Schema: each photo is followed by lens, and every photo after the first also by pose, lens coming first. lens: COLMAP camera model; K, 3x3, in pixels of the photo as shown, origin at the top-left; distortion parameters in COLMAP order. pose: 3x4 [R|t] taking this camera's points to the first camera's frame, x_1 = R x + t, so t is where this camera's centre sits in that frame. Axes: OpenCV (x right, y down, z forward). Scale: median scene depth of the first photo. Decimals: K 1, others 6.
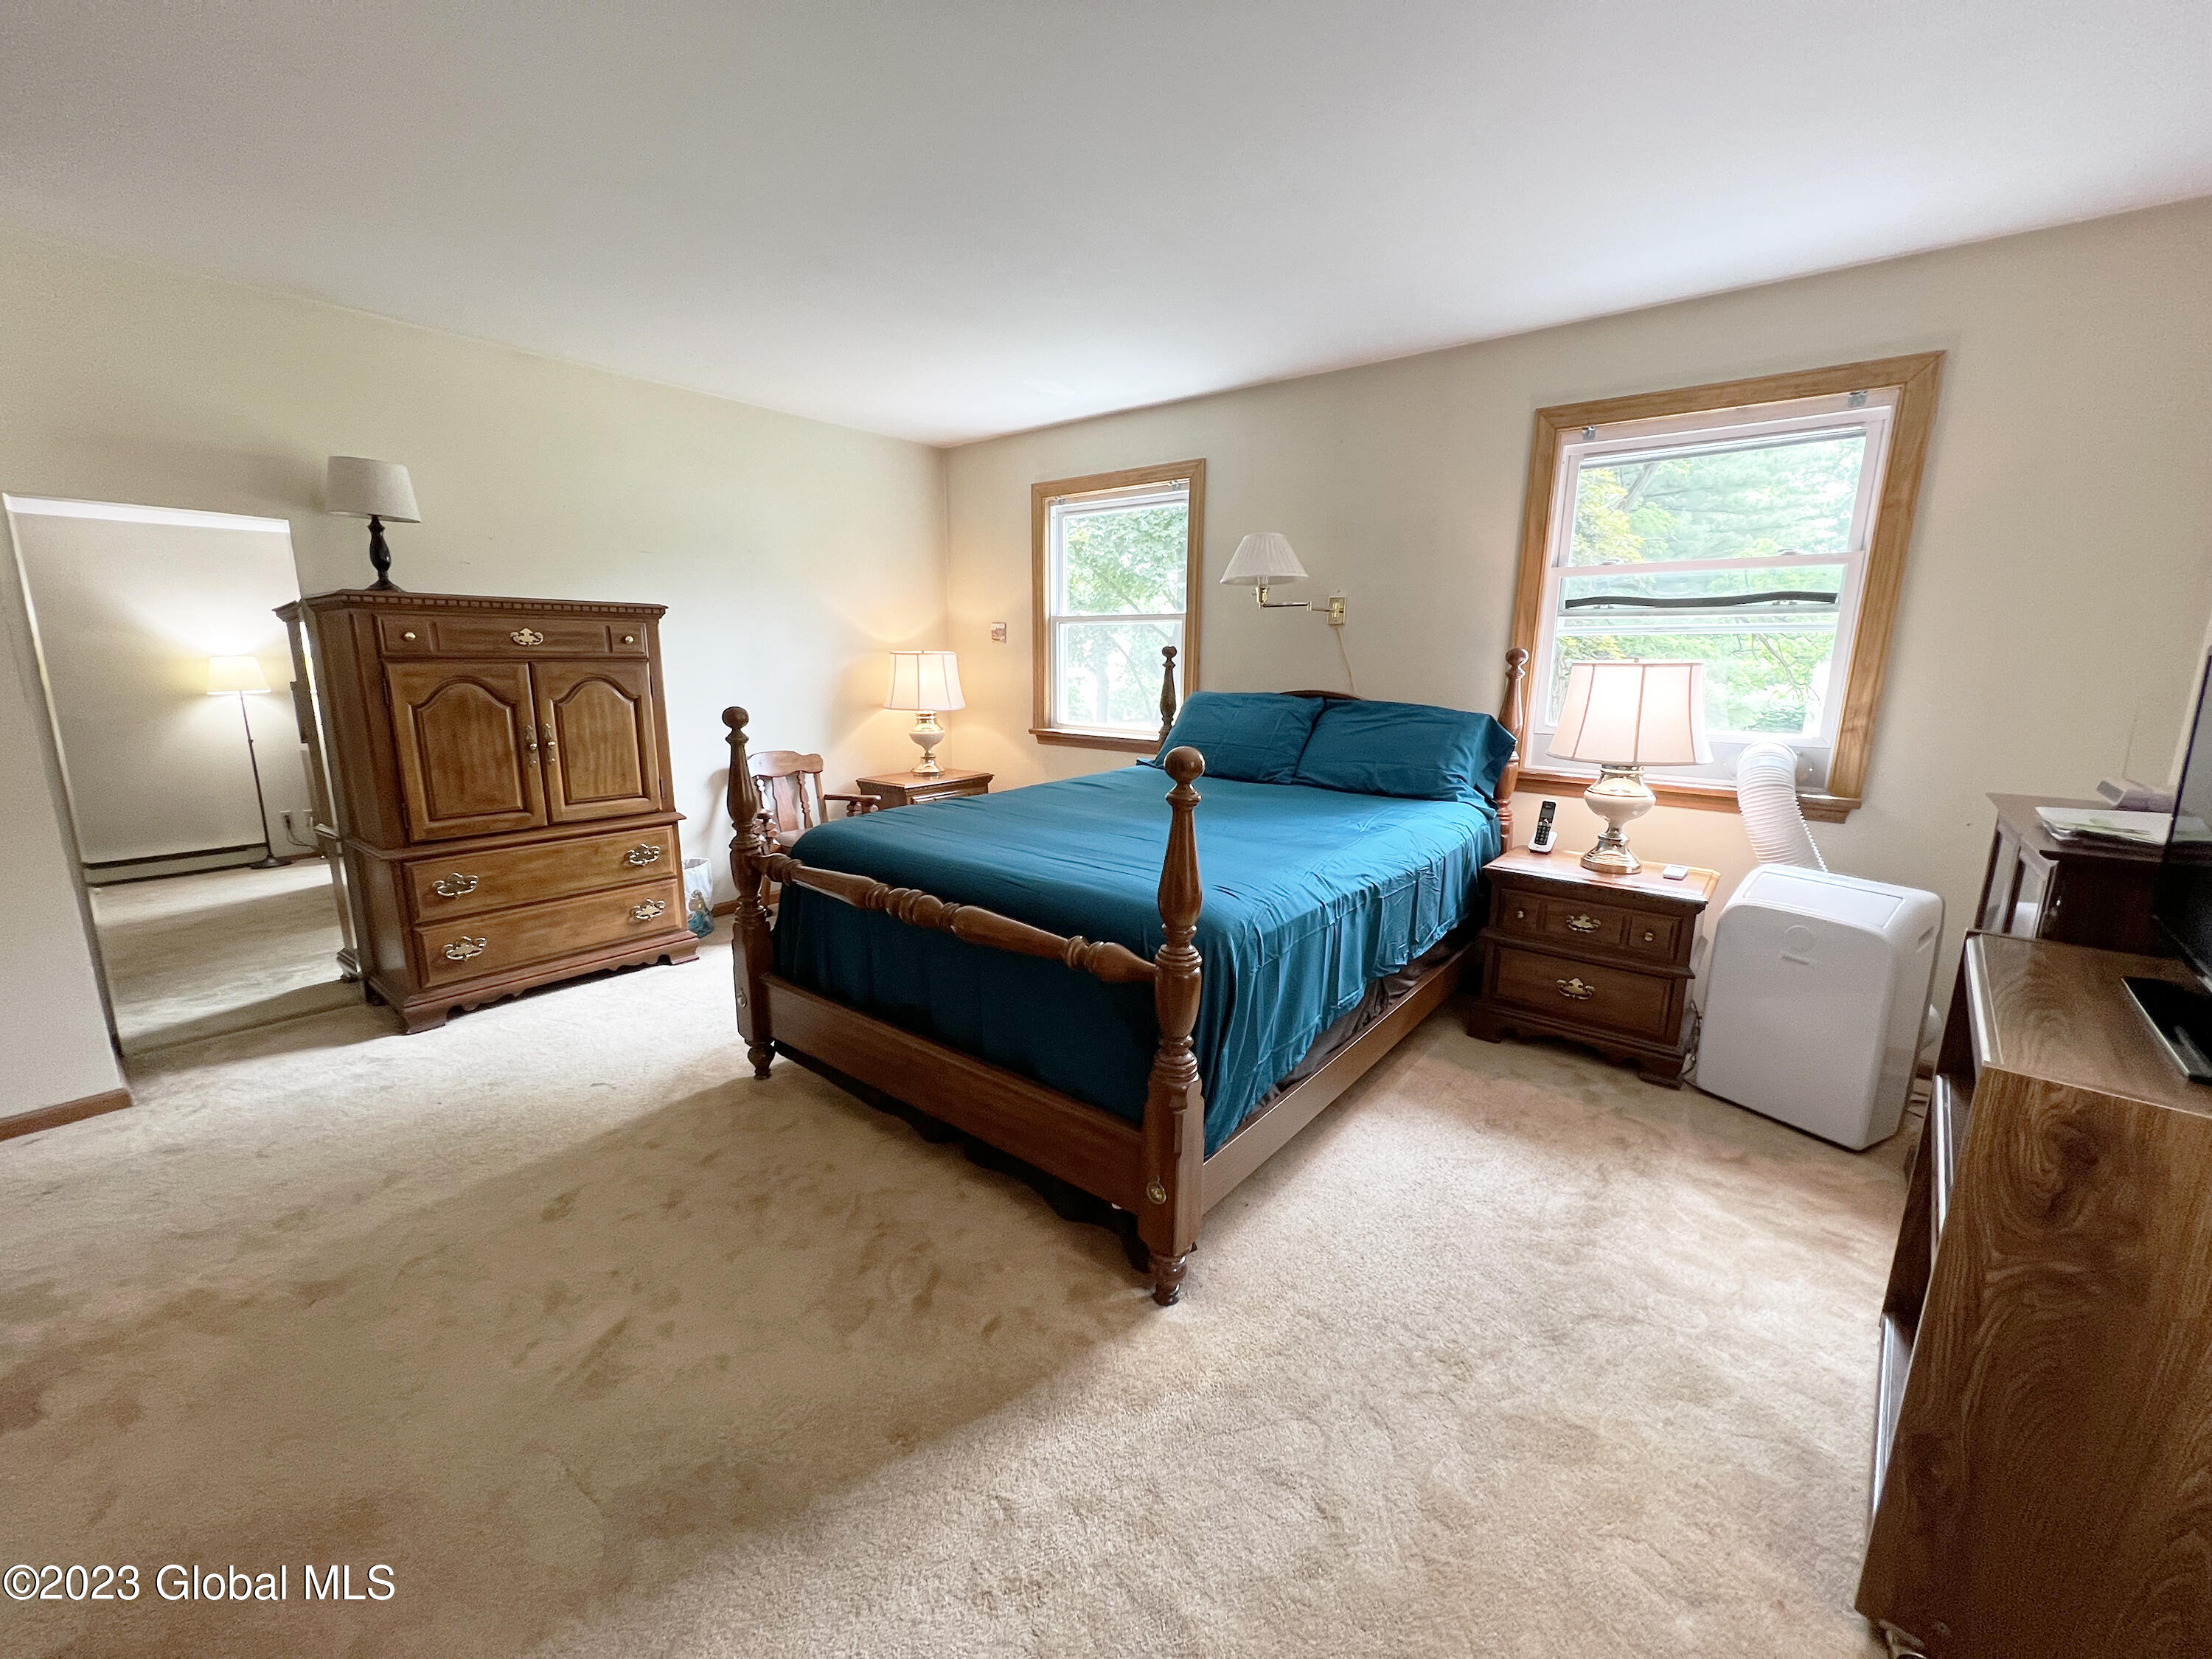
lens RADIAL K [[879.5, 0, 1104.0], [0, 879.5, 834.2], [0, 0, 1]] dist [-0.000608, -0.000053]
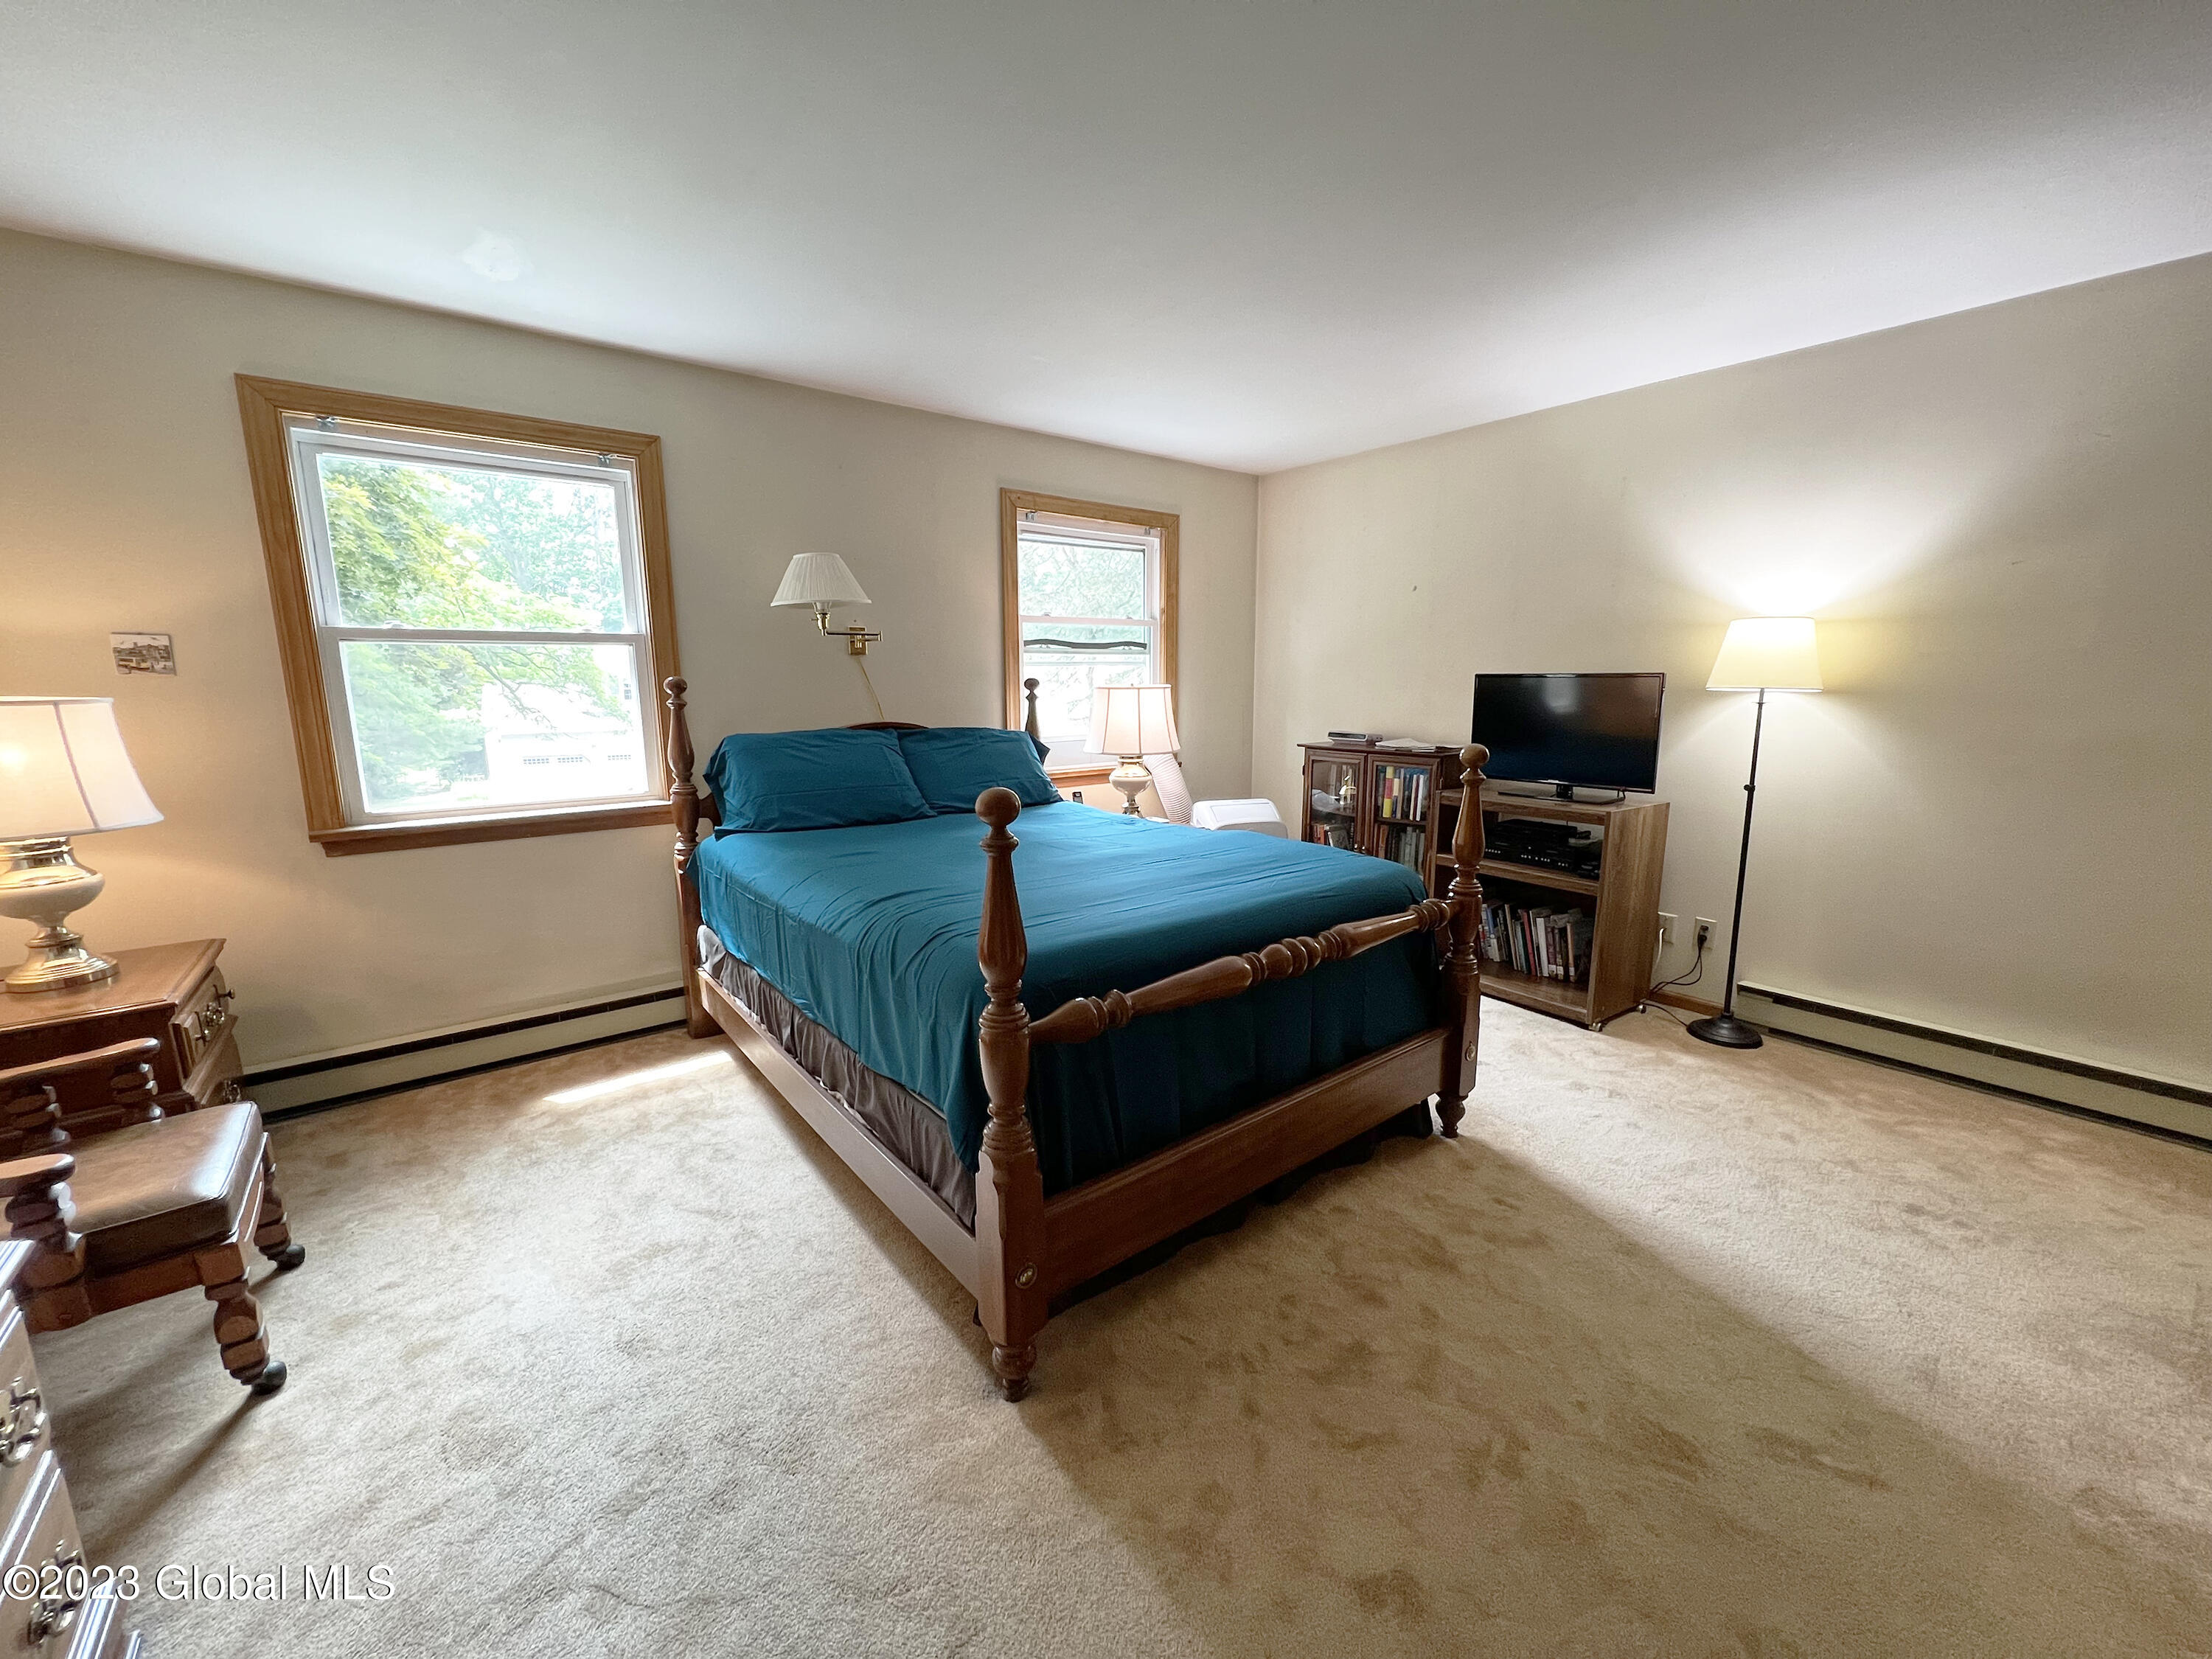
lens RADIAL K [[879.5, 0, 1104.0], [0, 879.5, 834.2], [0, 0, 1]] dist [-0.000608, -0.000053]
pose [[0.221163, -0.180231, 0.958438, -0.655098], [0.206236, 0.969192, 0.134663, -0.122934], [-0.953181, 0.167882, 0.251520, 0.539313]]
